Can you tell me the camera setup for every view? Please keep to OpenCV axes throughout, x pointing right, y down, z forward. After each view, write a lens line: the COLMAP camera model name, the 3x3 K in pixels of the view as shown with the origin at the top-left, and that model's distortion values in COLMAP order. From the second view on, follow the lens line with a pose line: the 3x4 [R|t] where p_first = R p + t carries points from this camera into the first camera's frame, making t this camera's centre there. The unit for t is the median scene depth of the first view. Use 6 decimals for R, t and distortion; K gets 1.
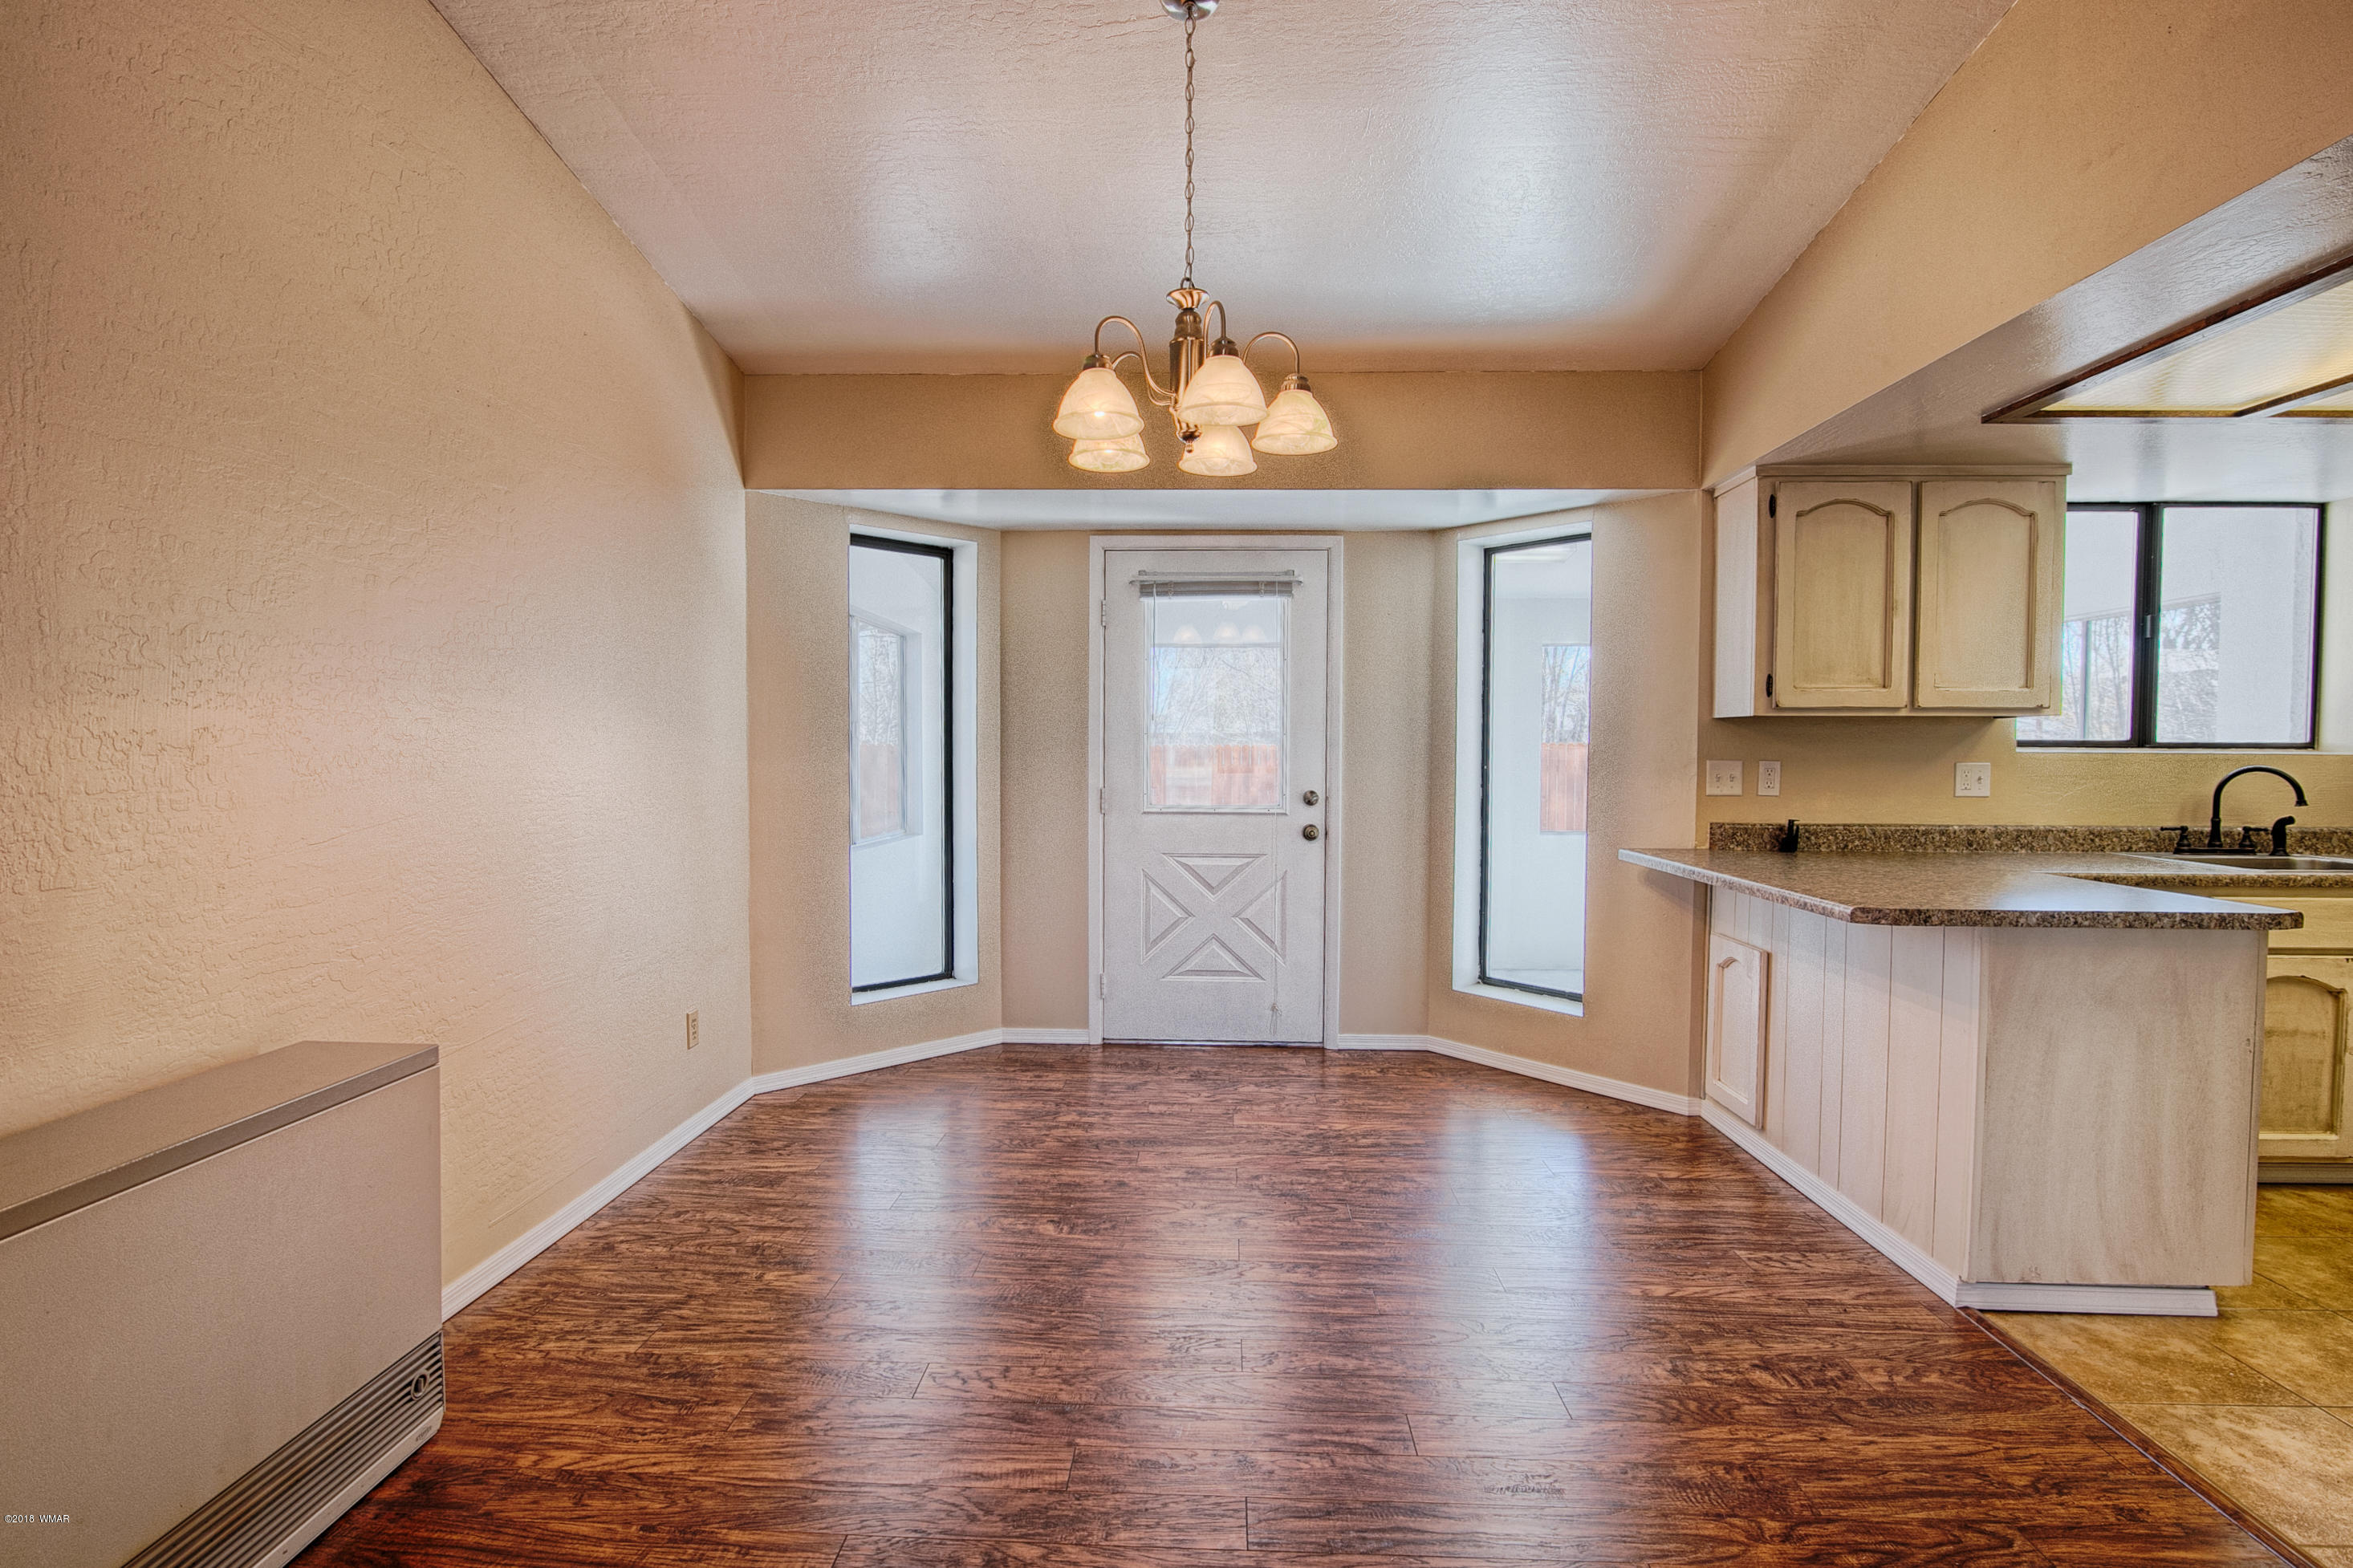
lens RADIAL K [[1150.9, 0, 1176.5], [0, 1150.9, 784.0], [0, 0, 1]] dist [-0.022253, 0.000734]
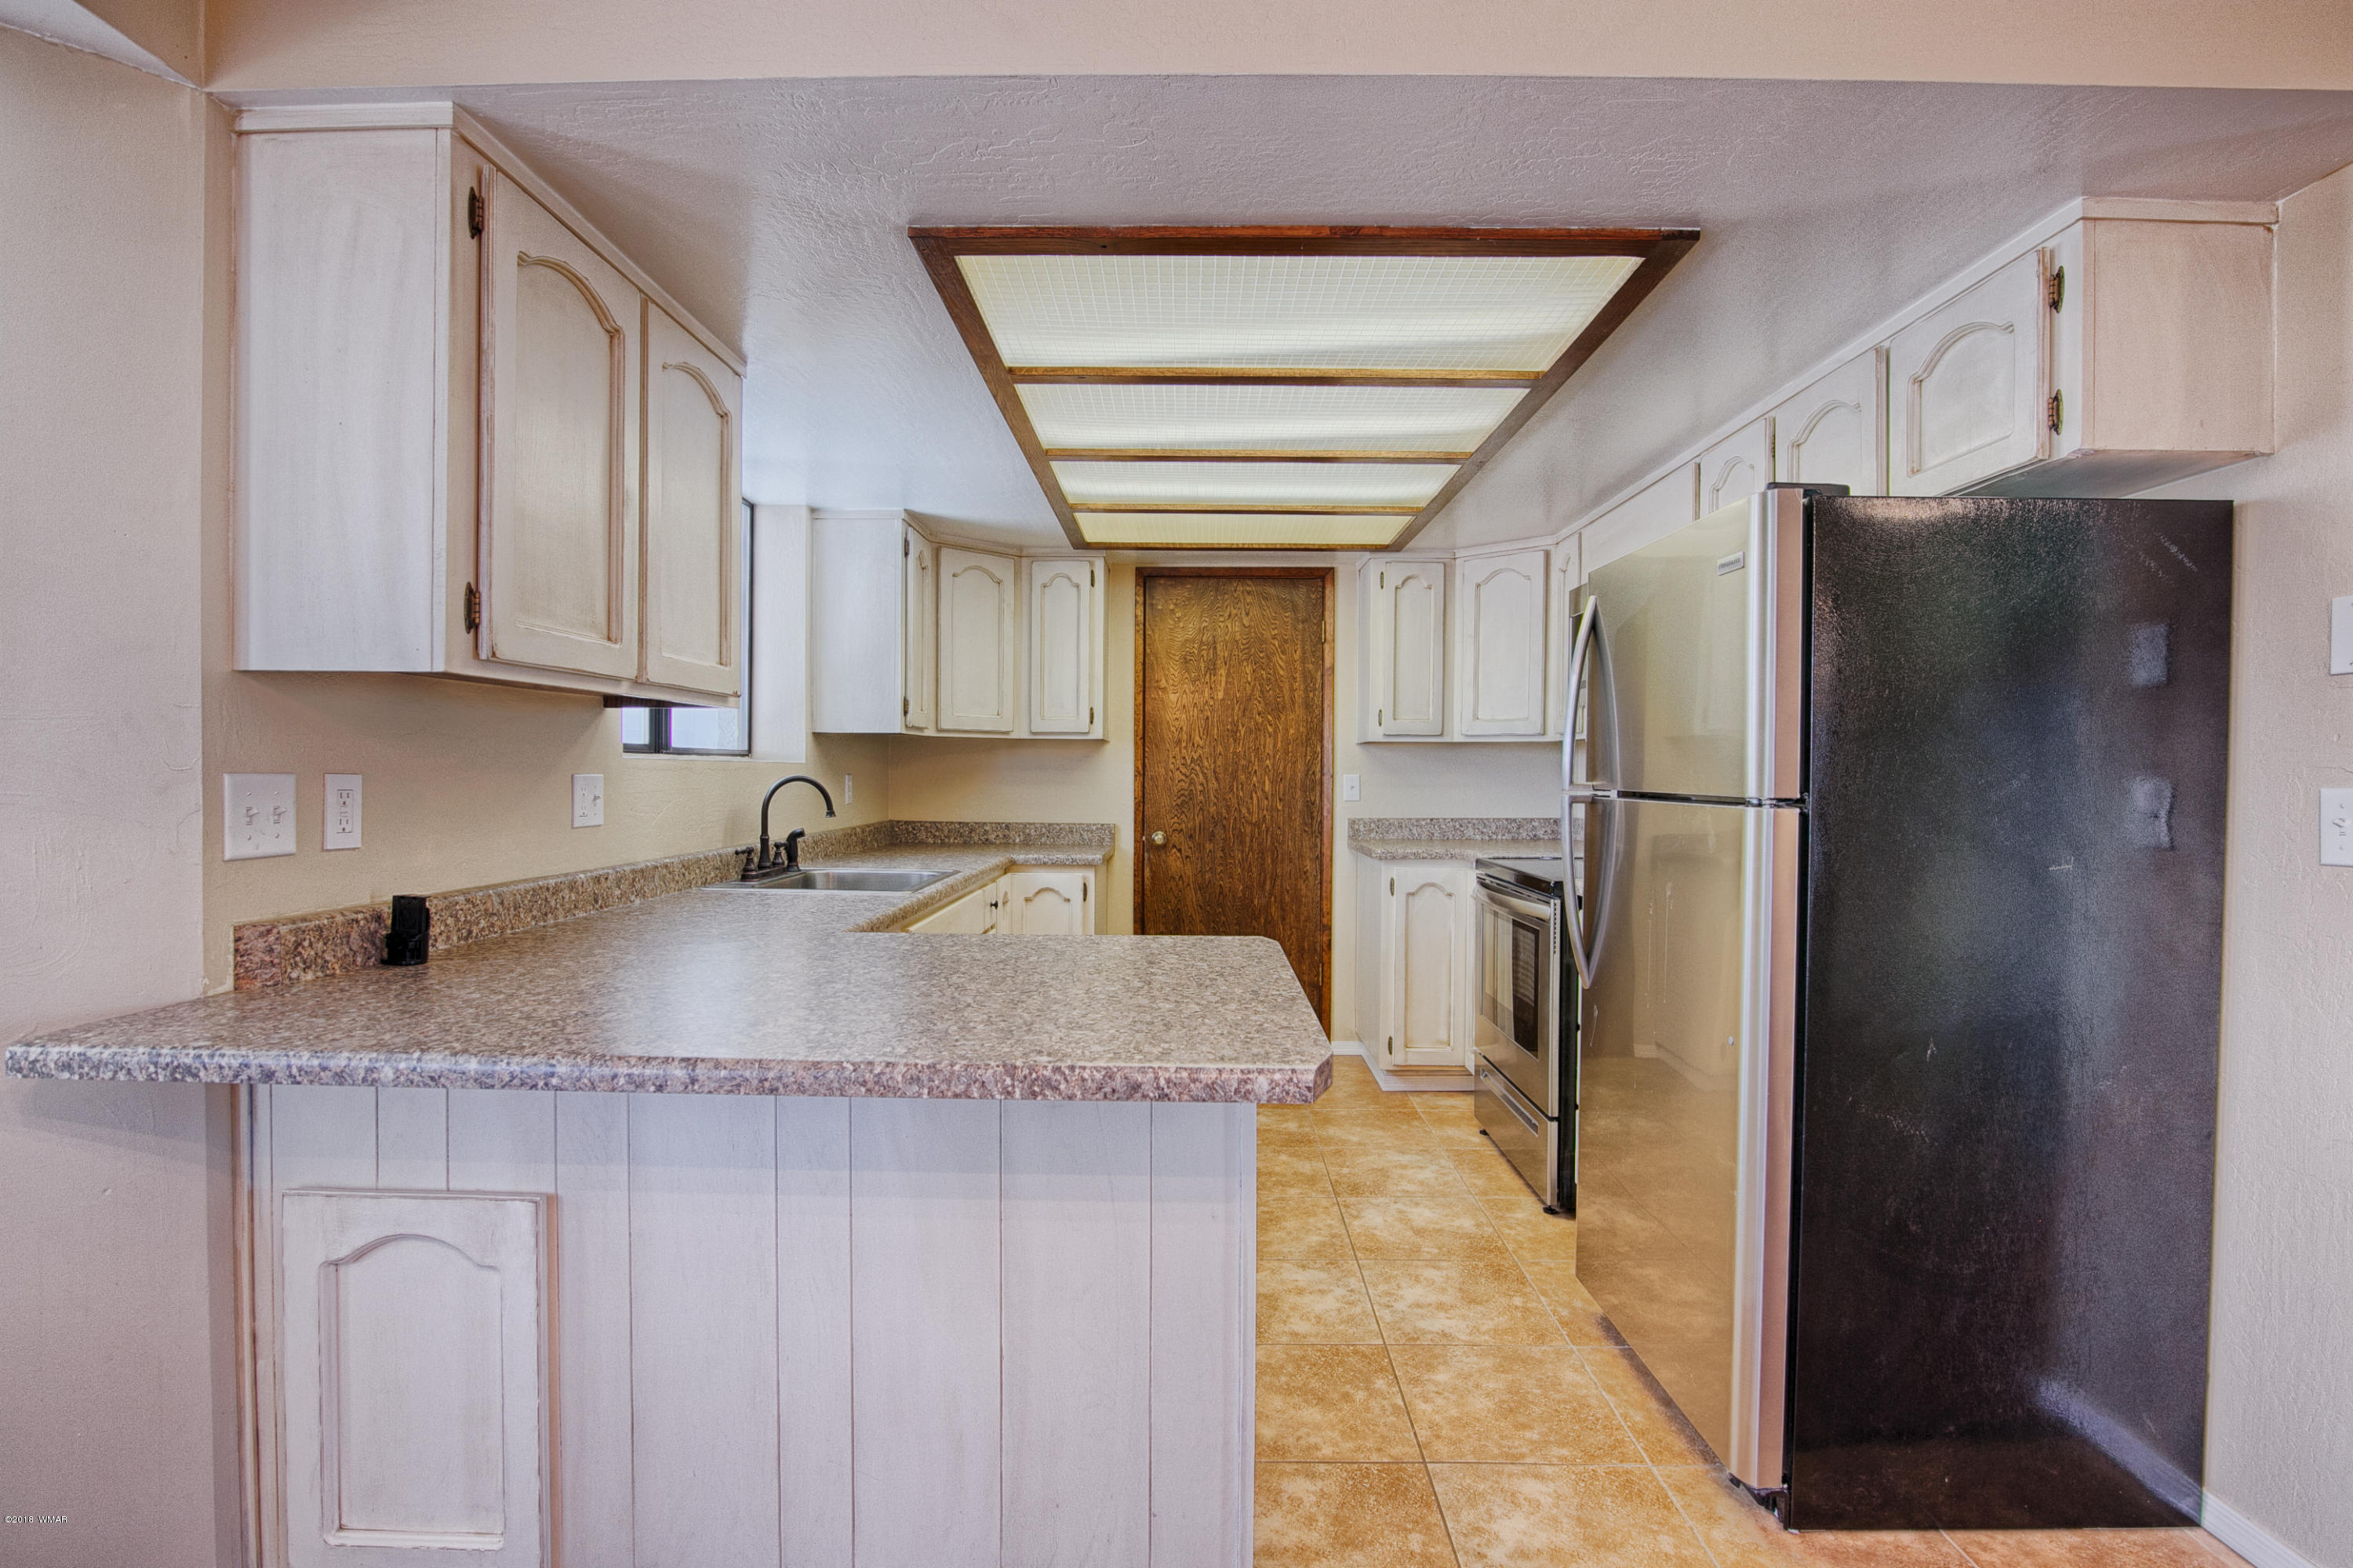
lens RADIAL K [[1078.5, 0, 1179.0], [0, 1078.5, 788.1], [0, 0, 1]] dist [-0.016883, 0.000479]
pose [[-0.026246, -0.020372, 0.999448, 0.081095], [0.020259, 0.999576, 0.020907, -0.017223], [-0.999450, 0.020796, -0.025823, 0.699644]]
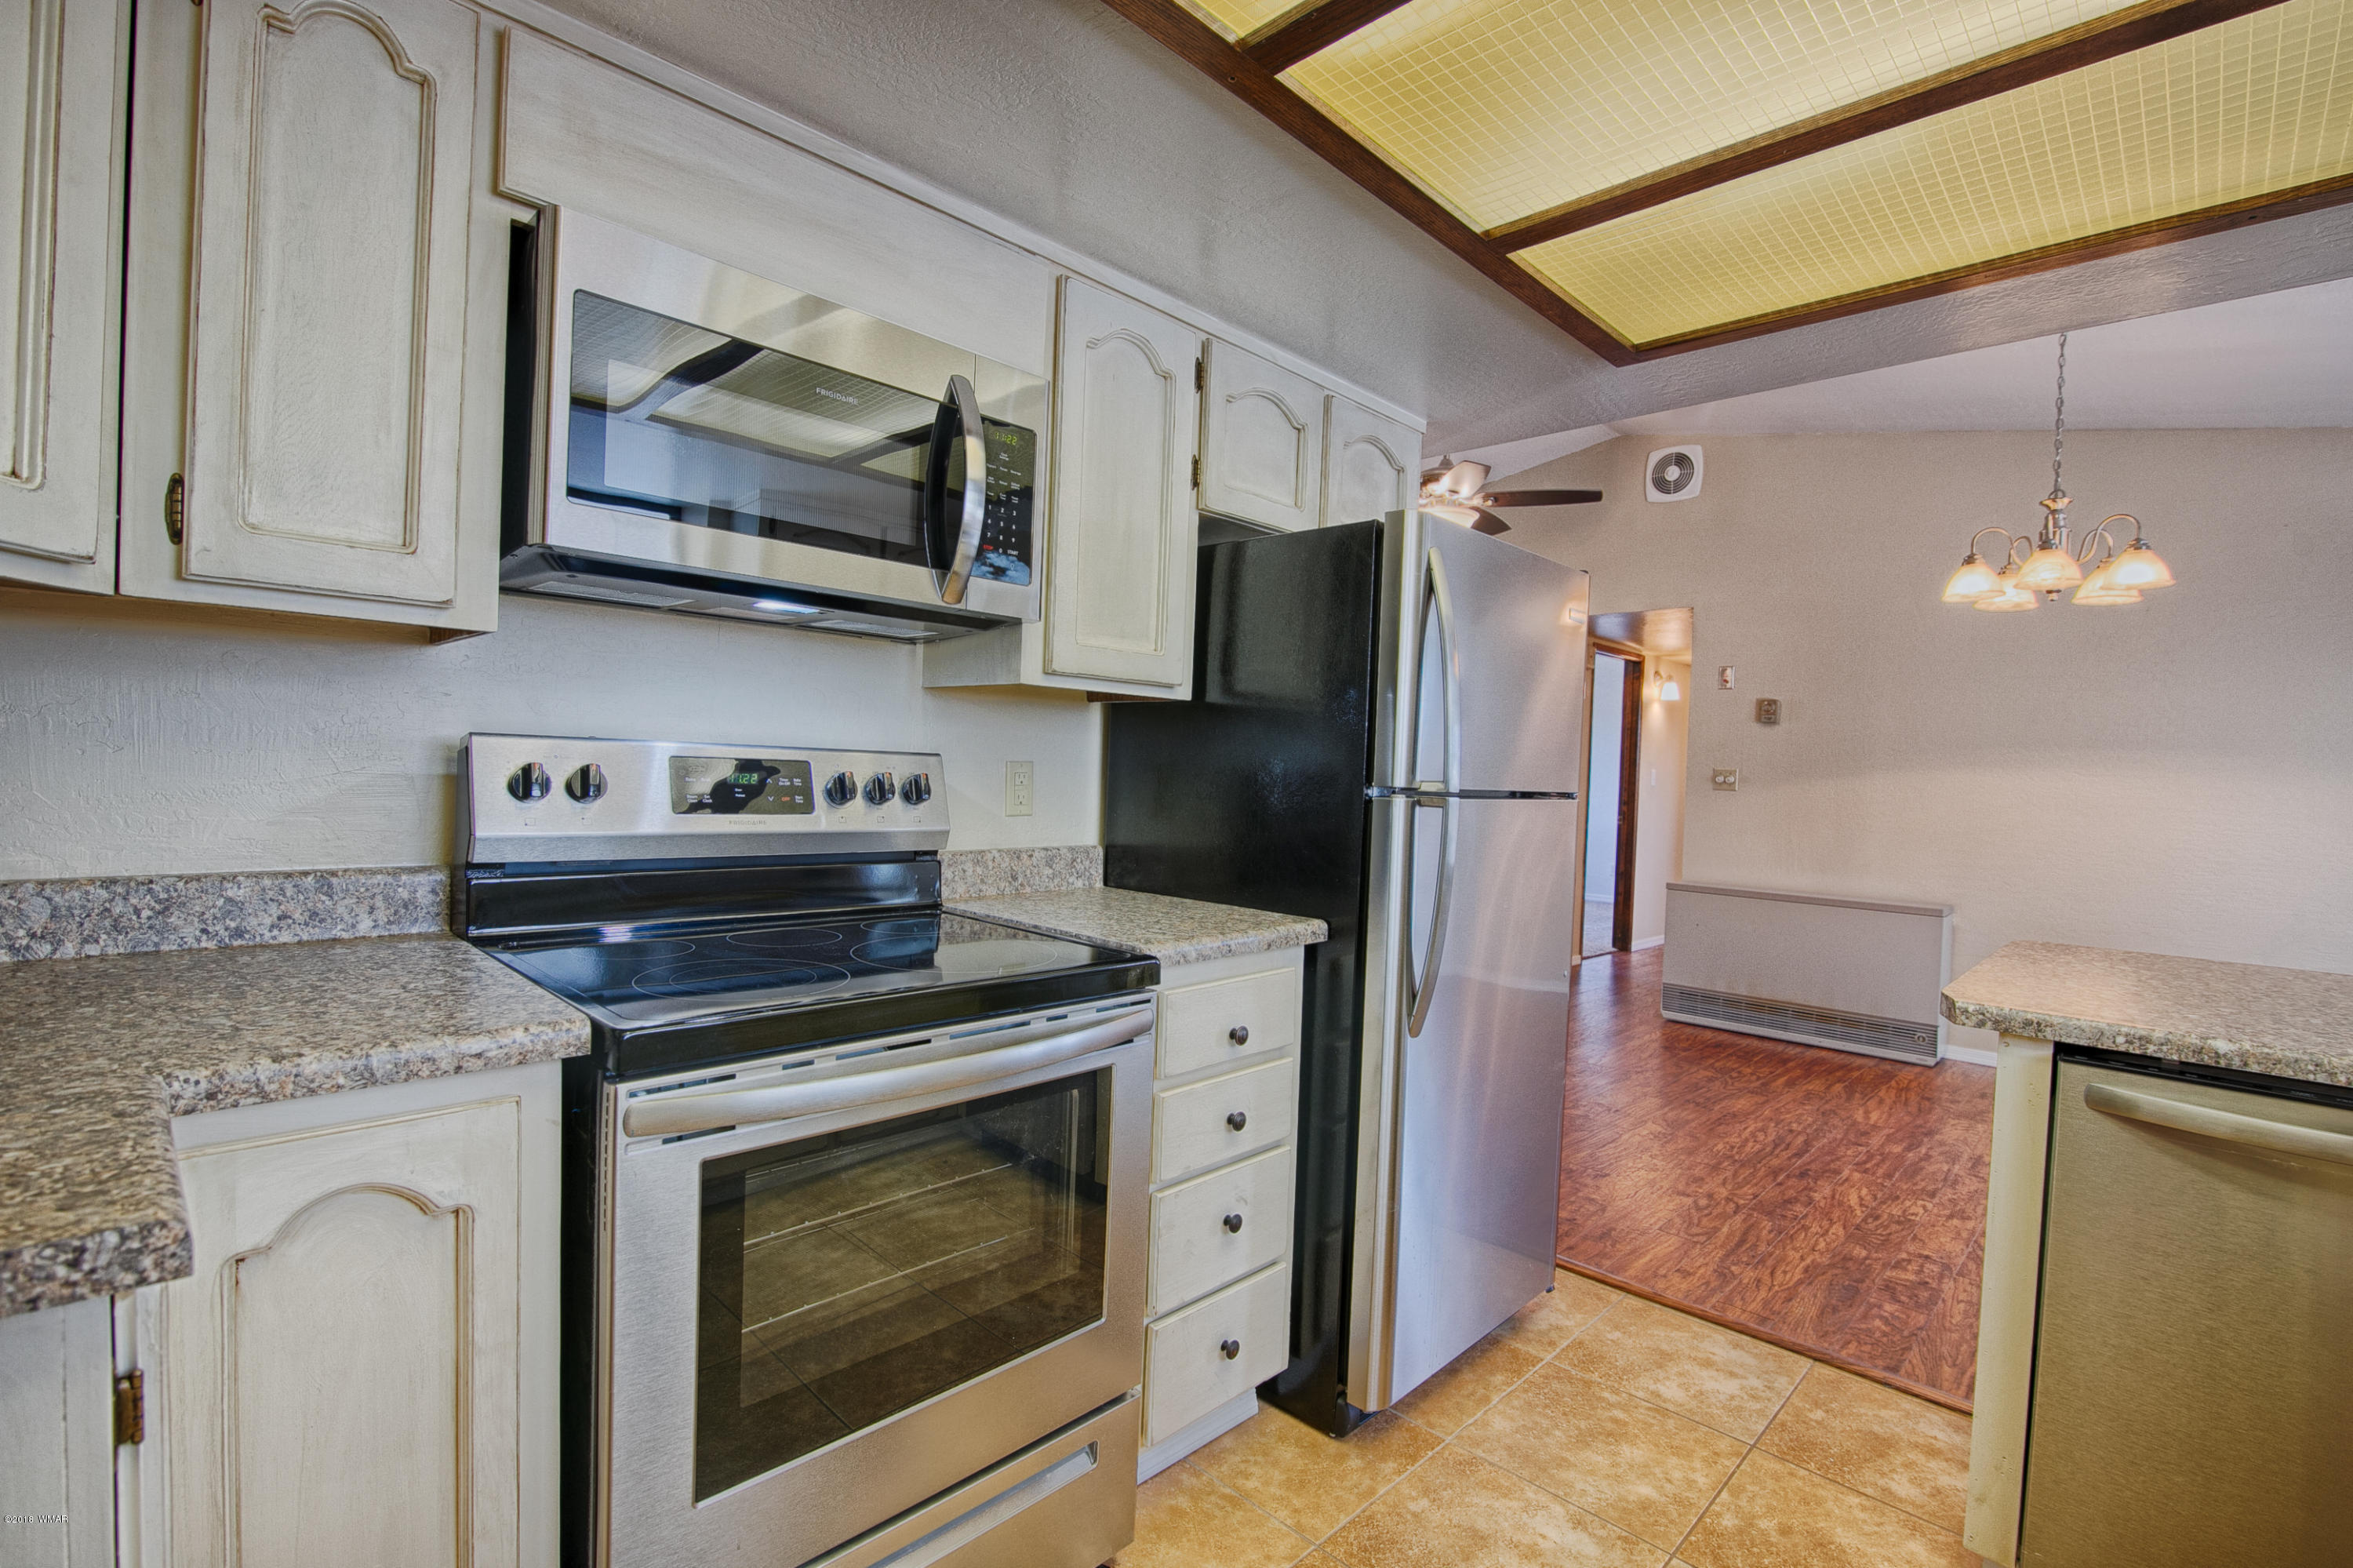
lens RADIAL K [[1071.0, 0, 1169.9], [0, 1071.0, 791.0], [0, 0, 1]] dist [-0.020227, 0.000480]
pose [[-0.675996, -0.012069, -0.736806, 1.178921], [-0.060947, 0.997356, 0.039580, -0.011531], [0.734380, 0.071662, -0.674945, 0.694472]]
